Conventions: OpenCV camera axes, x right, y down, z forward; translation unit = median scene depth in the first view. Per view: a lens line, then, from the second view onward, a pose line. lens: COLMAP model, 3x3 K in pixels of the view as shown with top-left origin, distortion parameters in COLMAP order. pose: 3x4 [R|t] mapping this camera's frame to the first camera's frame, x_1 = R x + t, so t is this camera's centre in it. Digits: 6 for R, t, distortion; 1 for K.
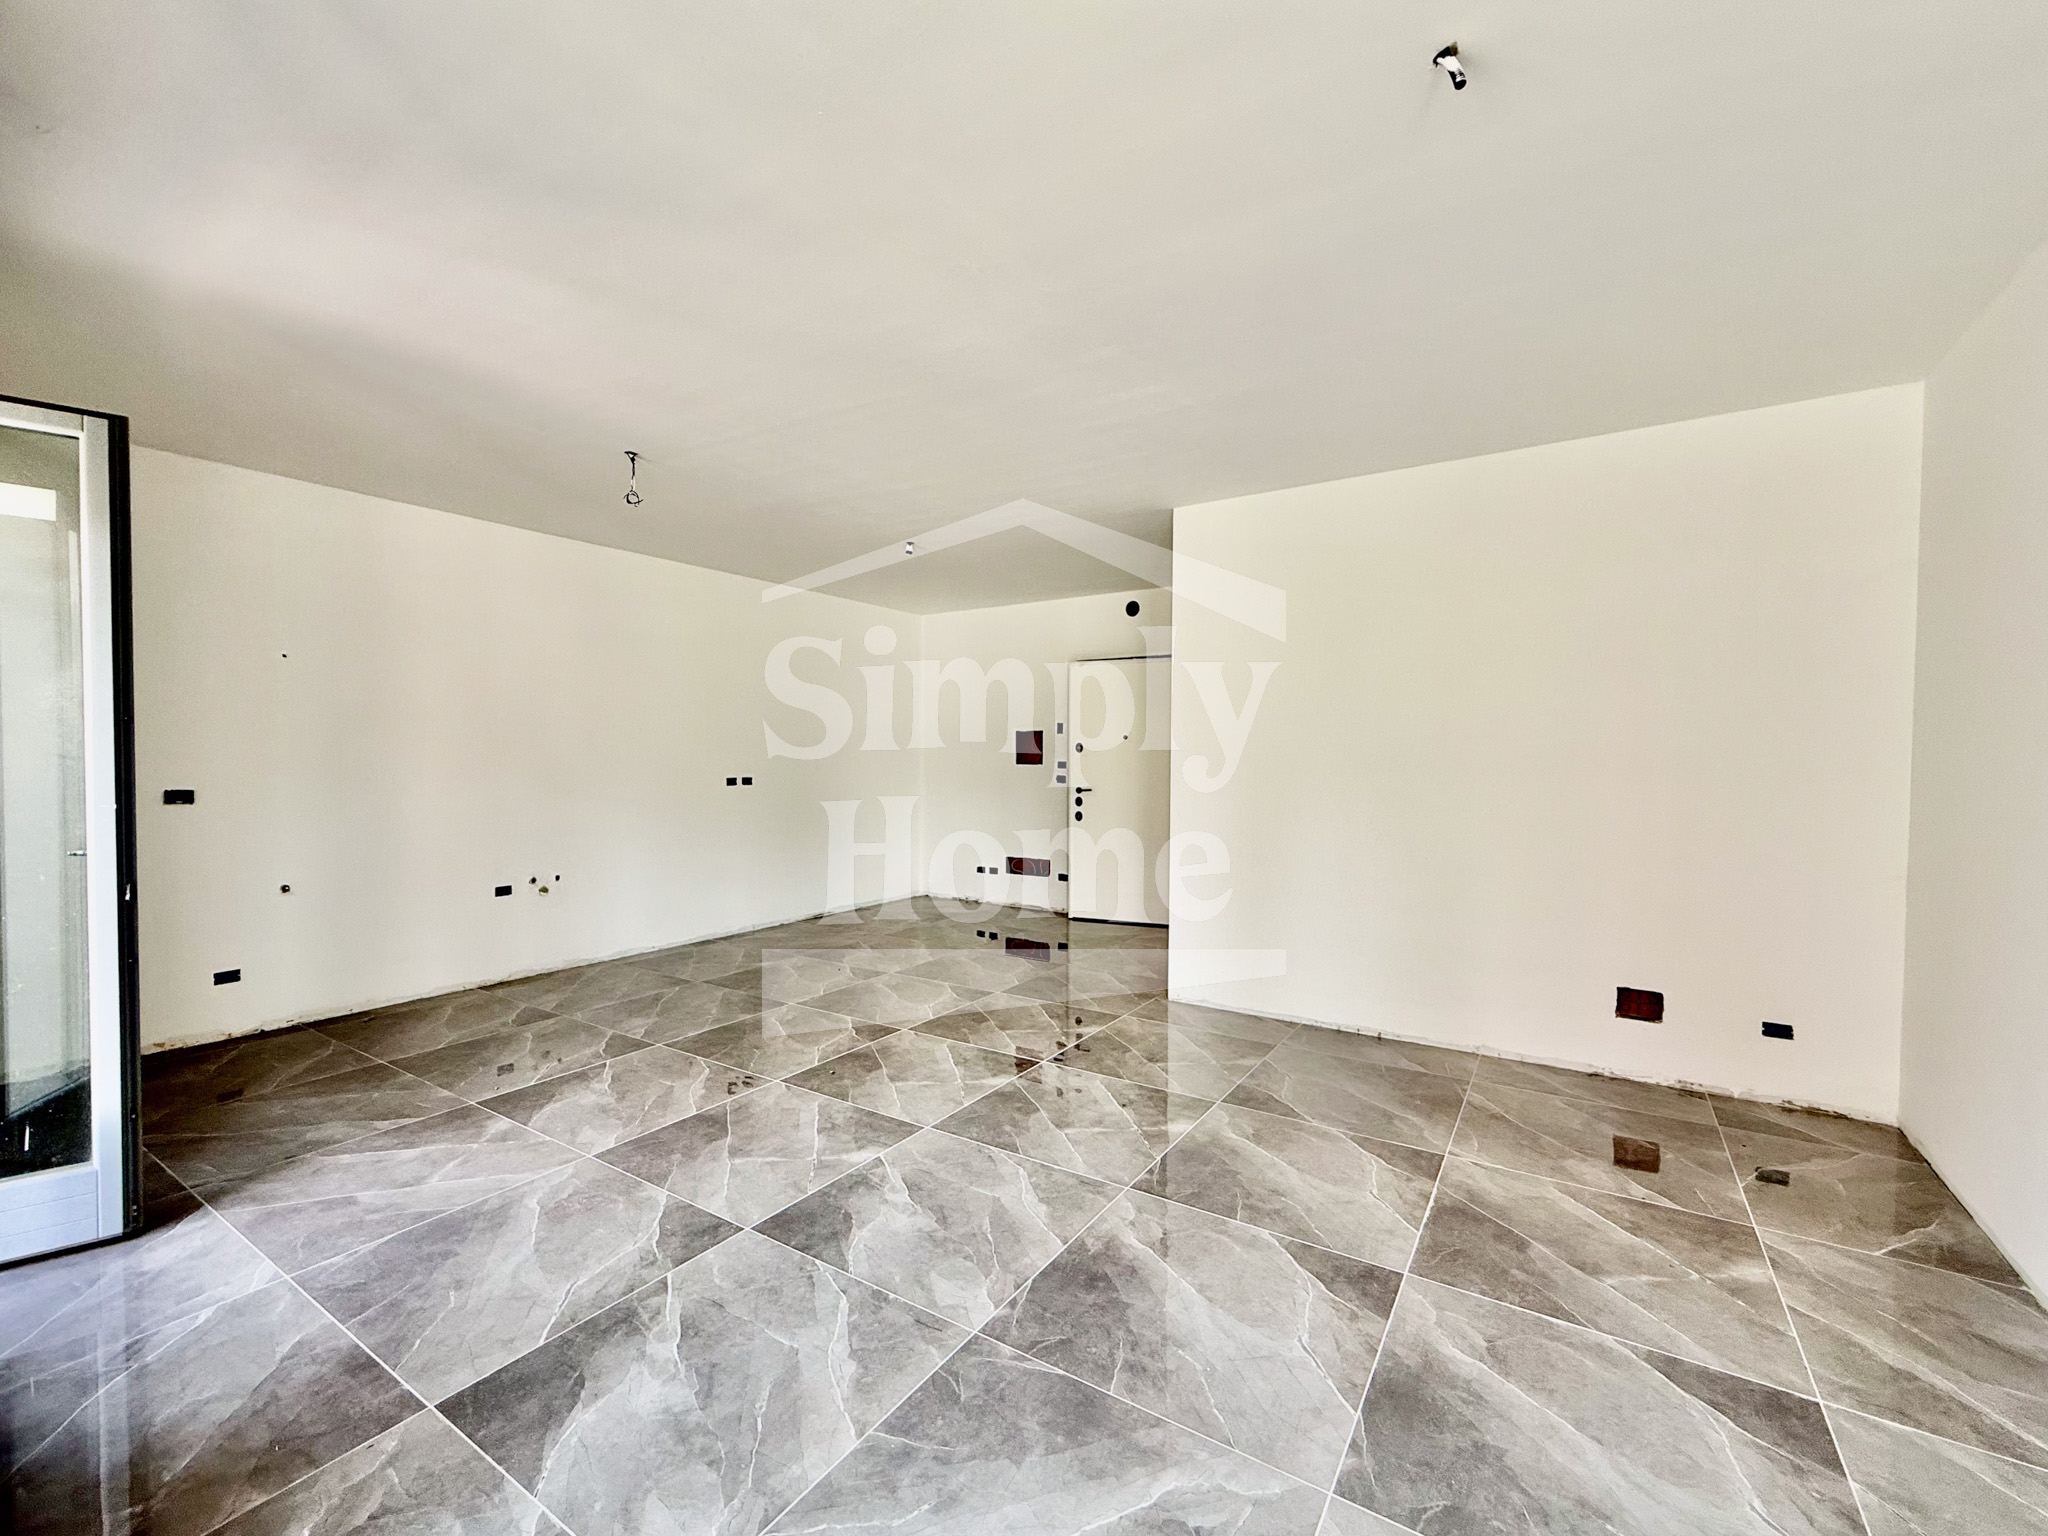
lens RADIAL K [[836.0, 0, 1024.0], [0, 836.0, 768.0], [0, 0, 1]] dist [-0.000317, -0.000121]
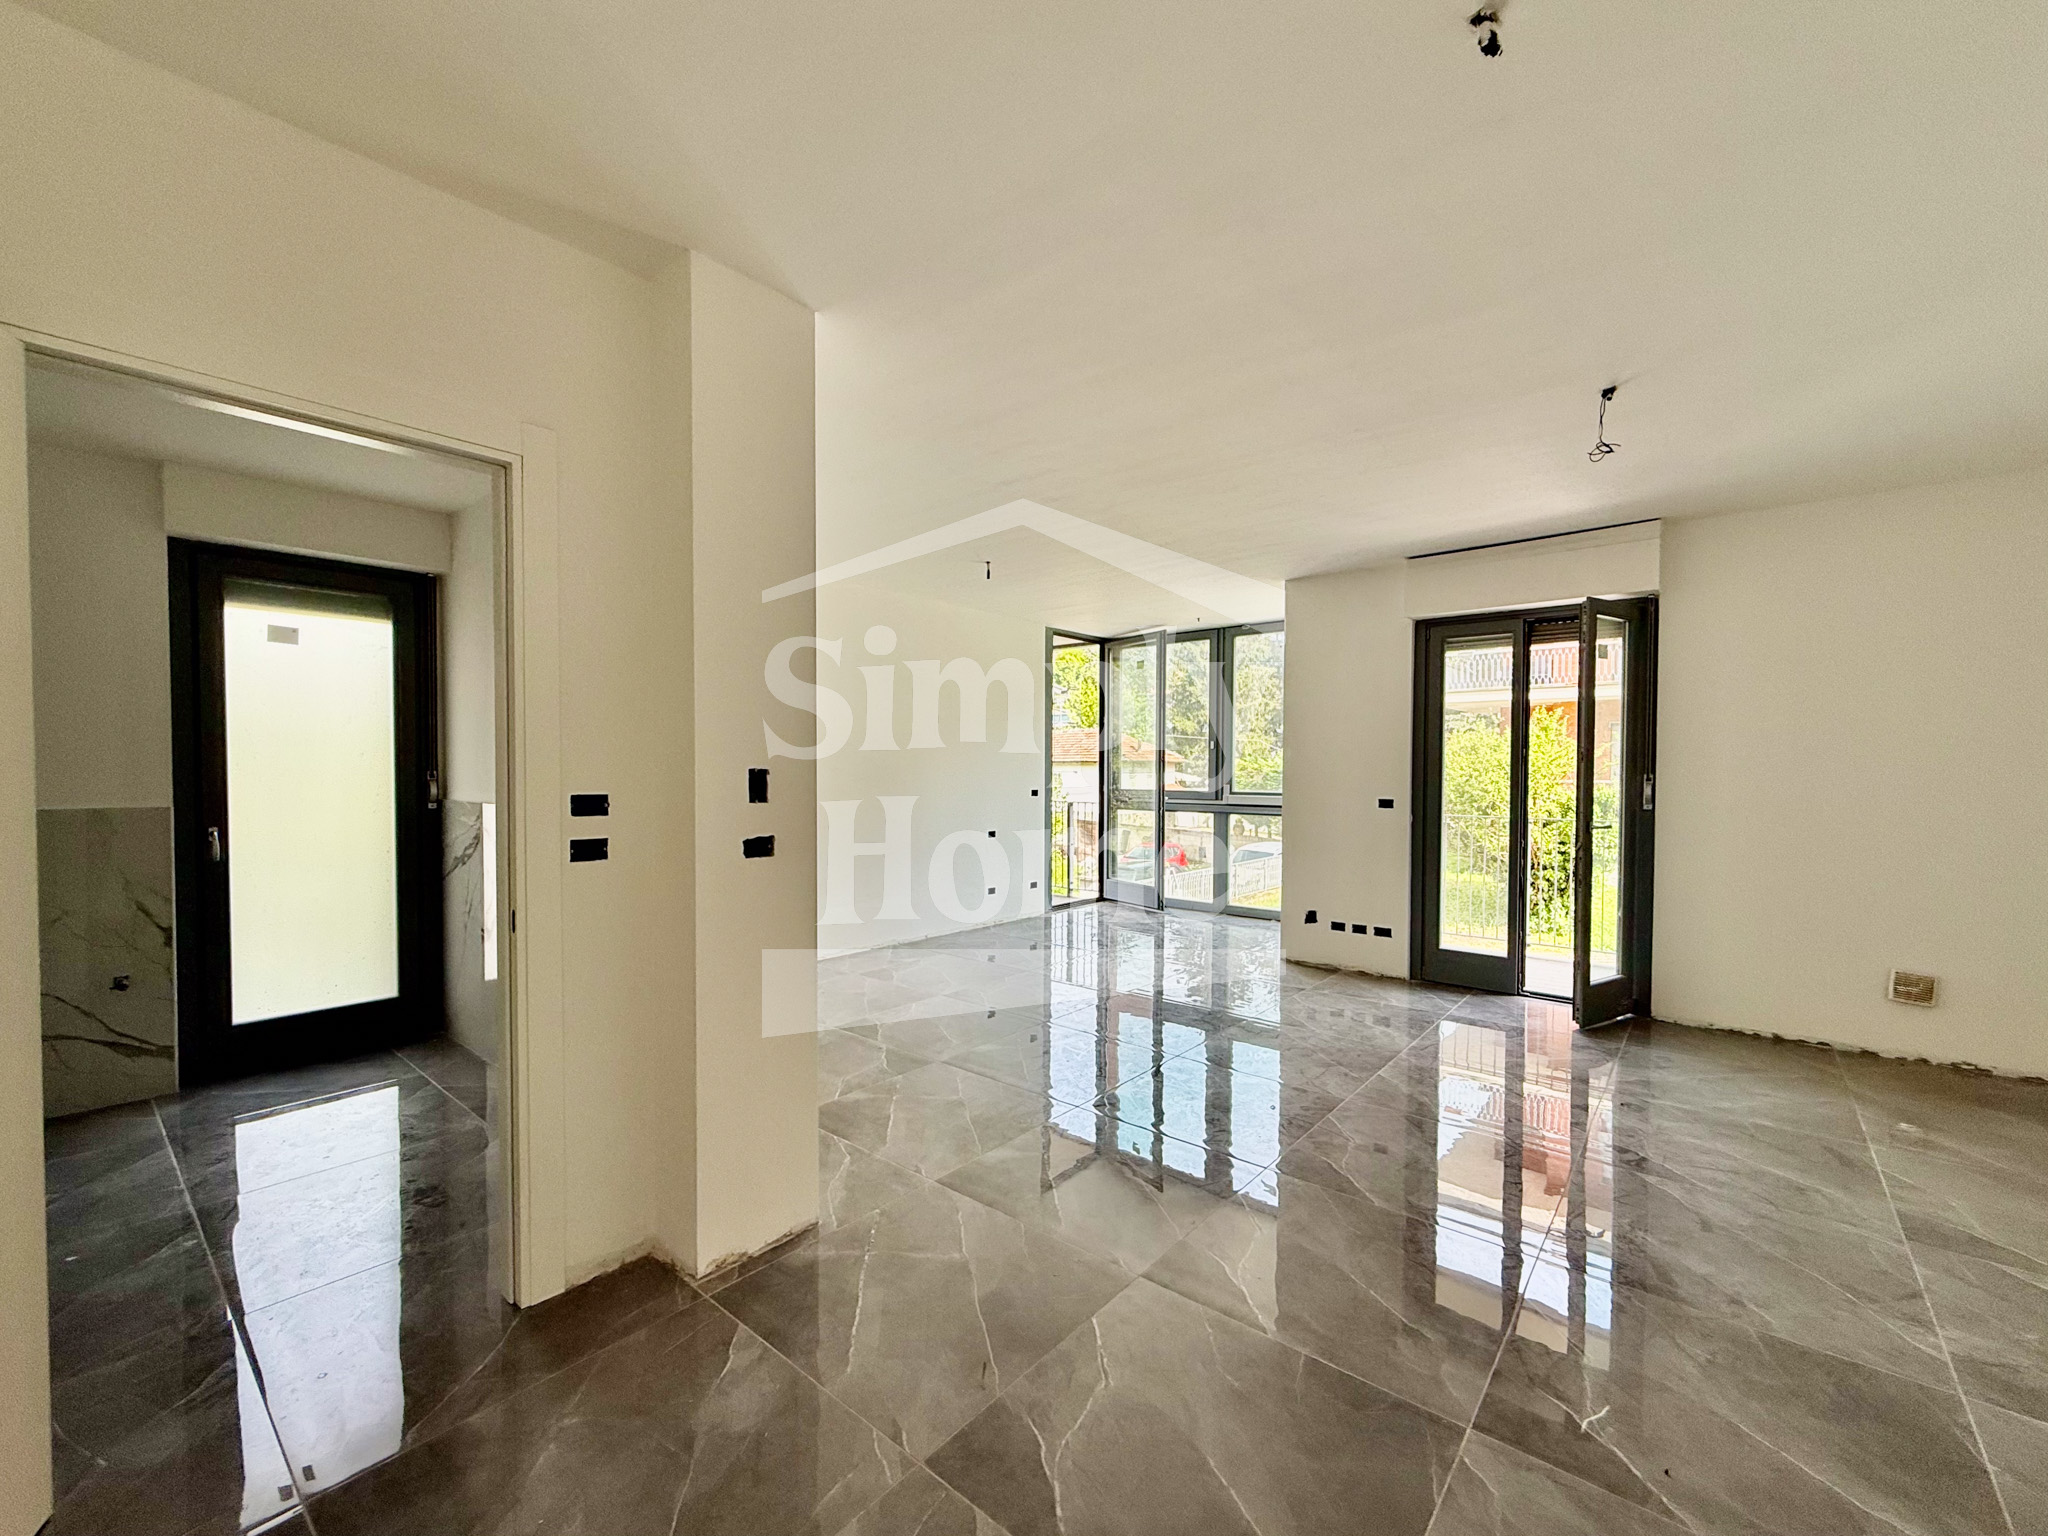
lens RADIAL K [[836.0, 0, 1024.0], [0, 836.0, 768.0], [0, 0, 1]] dist [-0.000317, -0.000121]
pose [[-0.991991, -0.007789, 0.126065, -0.028285], [-0.005954, 0.999871, 0.014923, -0.028996], [-0.126165, 0.014052, -0.991910, 1.673073]]
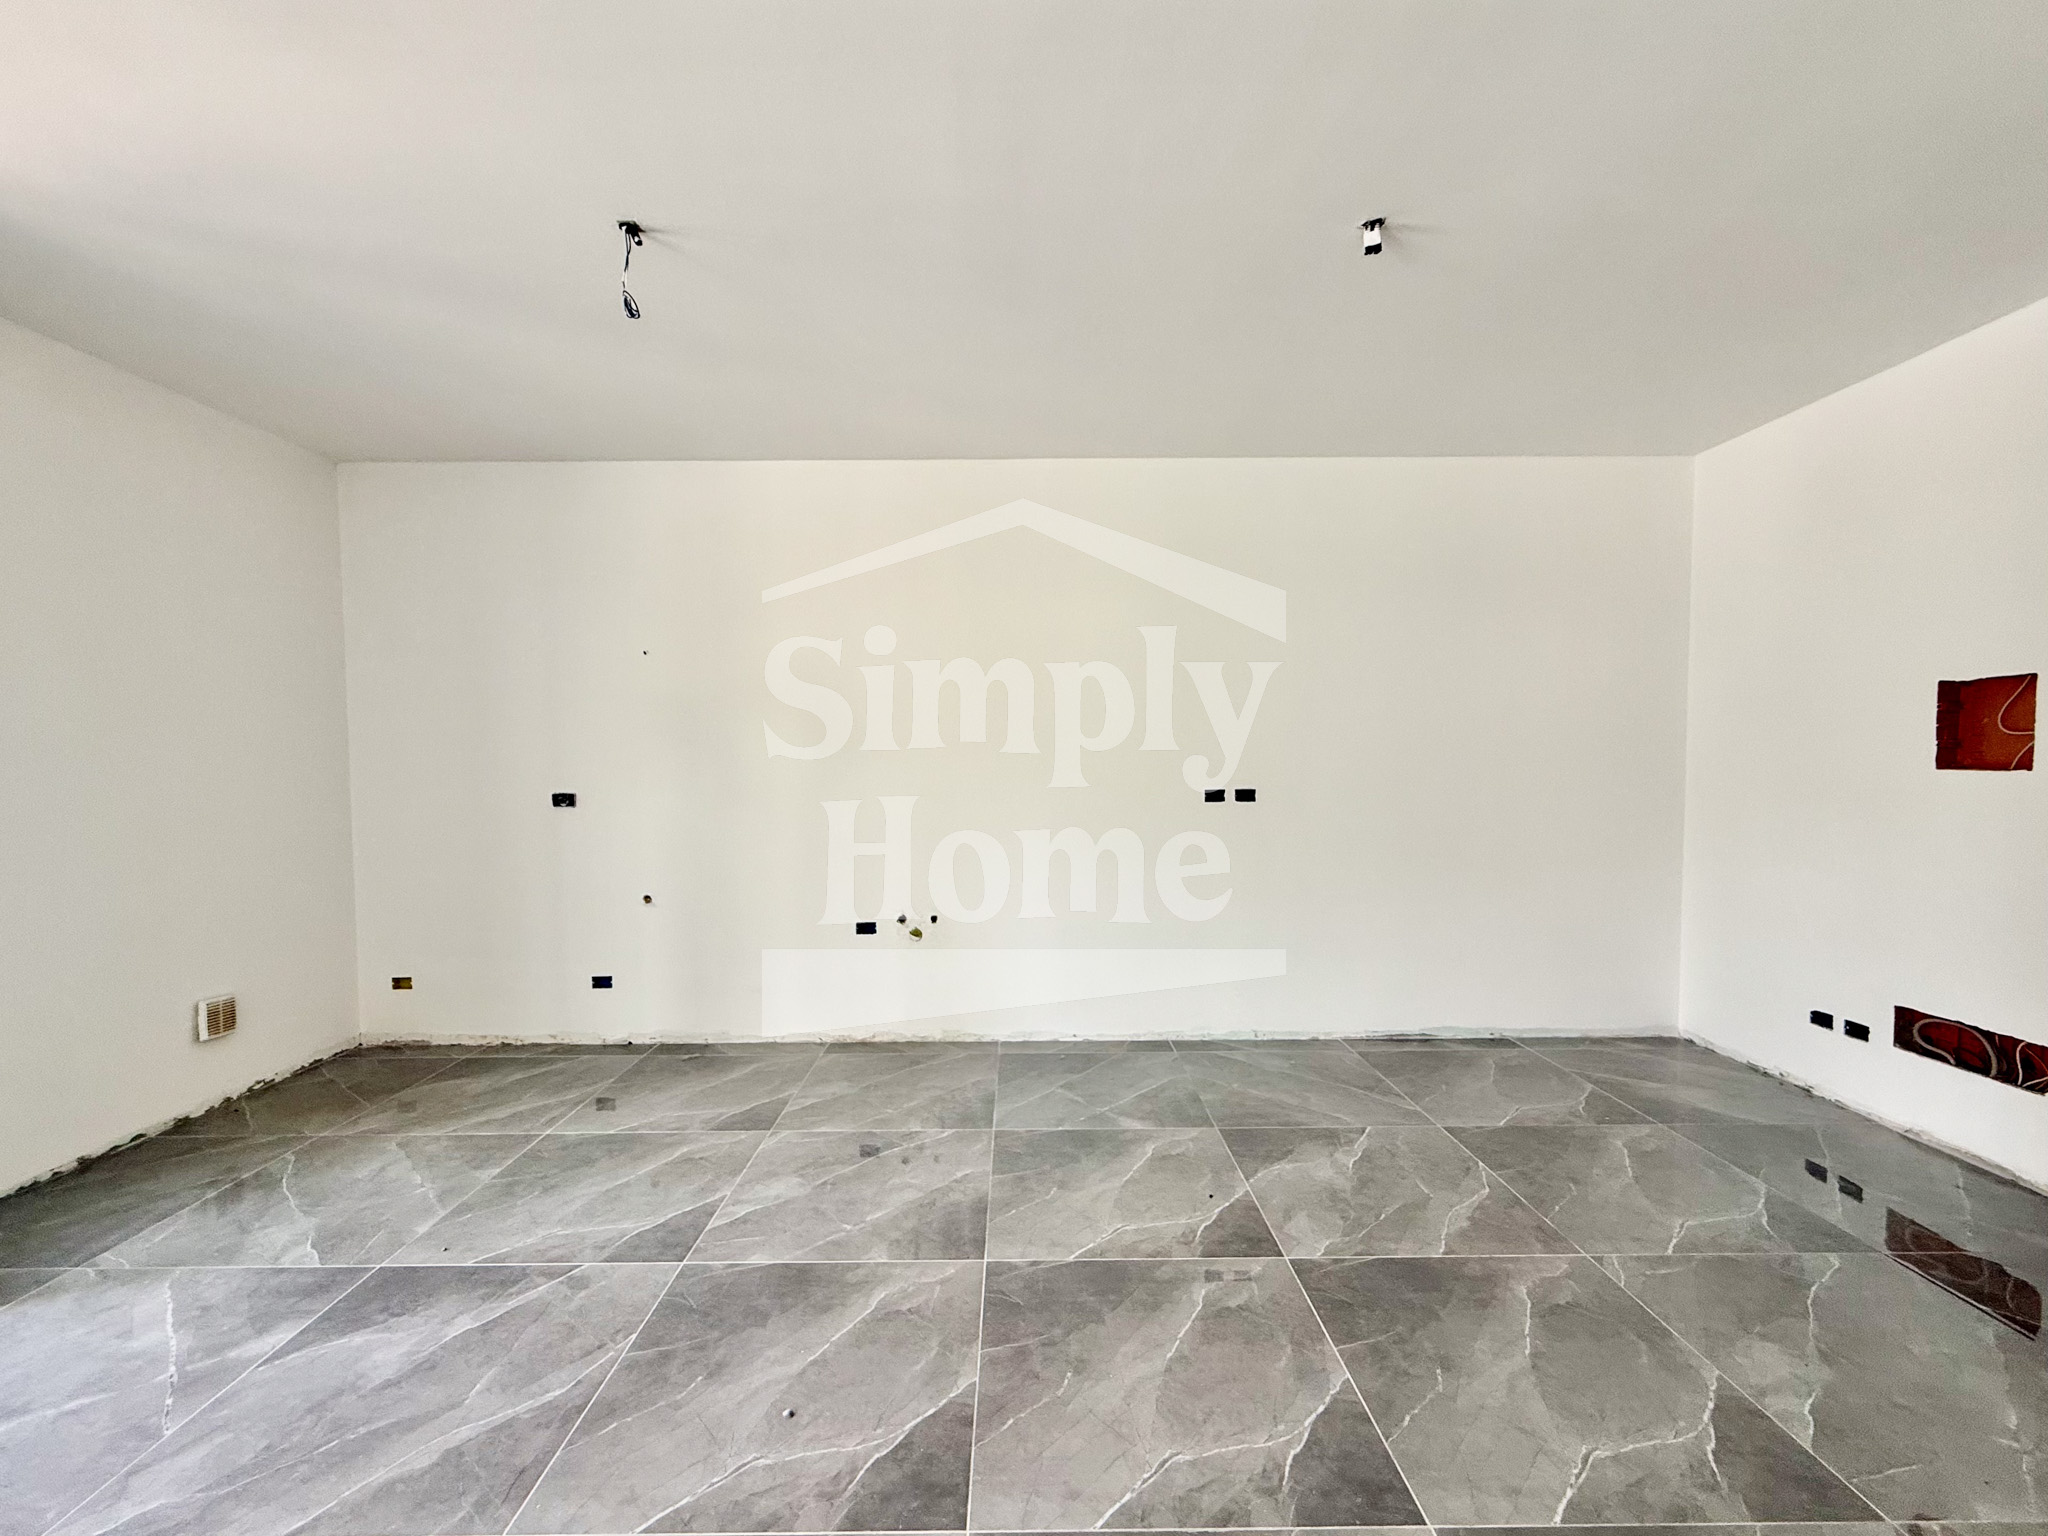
lens RADIAL K [[858.2, 0, 1028.6], [0, 858.2, 797.9], [0, 0, 1]] dist [0.001133, 0.000500]
pose [[0.556088, 0.030411, -0.830567, 0.154363], [-0.004609, 0.999428, 0.033509, -0.004228], [0.831110, -0.014806, 0.555910, 0.804848]]
